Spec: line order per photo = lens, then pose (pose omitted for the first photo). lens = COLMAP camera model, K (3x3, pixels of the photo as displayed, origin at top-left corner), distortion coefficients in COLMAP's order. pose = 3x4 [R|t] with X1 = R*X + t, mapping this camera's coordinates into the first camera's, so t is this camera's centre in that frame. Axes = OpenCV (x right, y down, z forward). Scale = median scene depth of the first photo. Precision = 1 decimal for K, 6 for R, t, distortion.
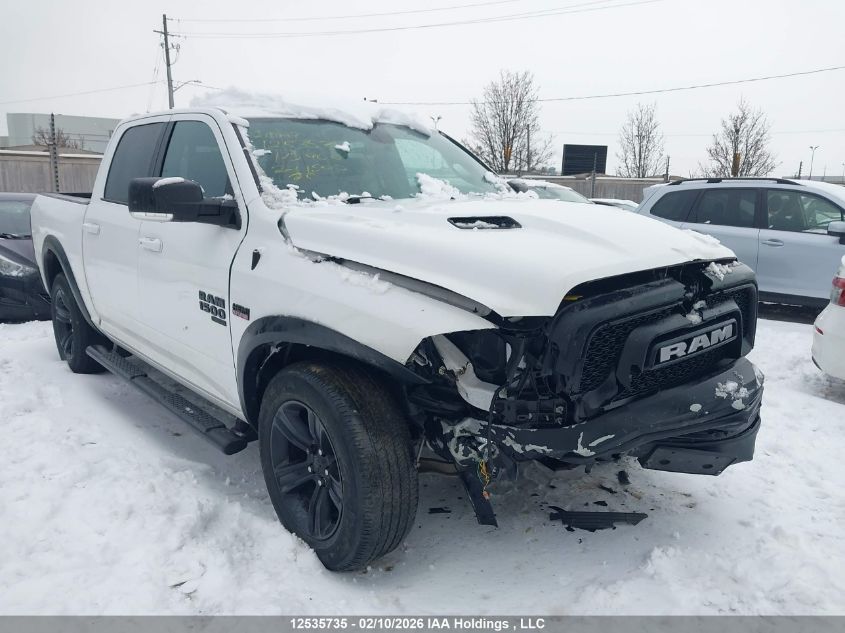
lens RADIAL K [[657.3, 0, 422.5], [0, 657.3, 316.5], [0, 0, 1]] dist [0.199741, -0.480410]
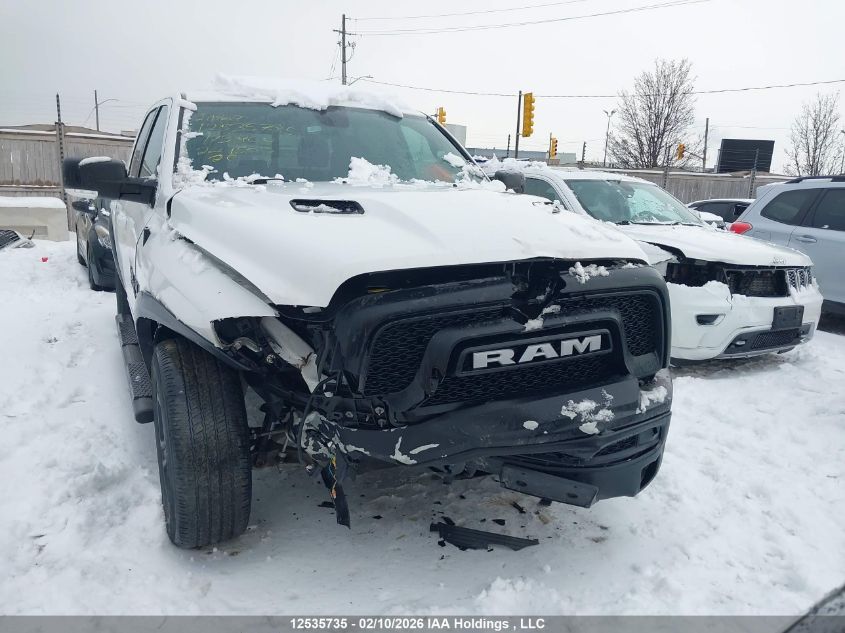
lens RADIAL K [[659.4, 0, 422.5], [0, 659.4, 316.5], [0, 0, 1]] dist [0.086460, -0.105590]
pose [[0.965696, 0.073685, -0.249001, 0.439277], [-0.072033, 0.997278, 0.015752, -0.009281], [0.249484, 0.002725, 0.968375, 0.110022]]
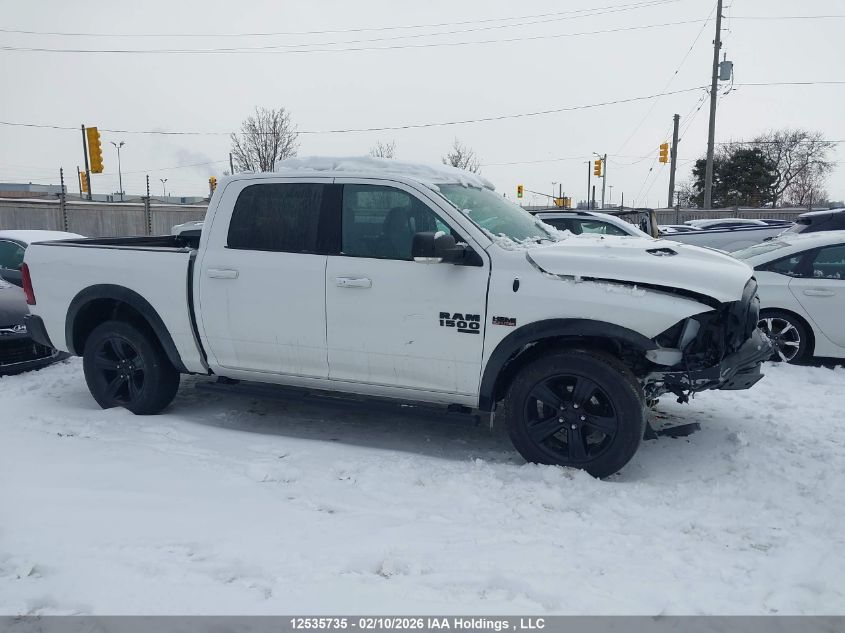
lens RADIAL K [[657.3, 0, 422.5], [0, 657.3, 316.5], [0, 0, 1]] dist [0.199741, -0.480410]
pose [[0.893460, -0.086213, 0.440791, -1.125950], [0.103649, 0.994492, -0.015579, -0.014498], [-0.437020, 0.059607, 0.897474, -0.232684]]
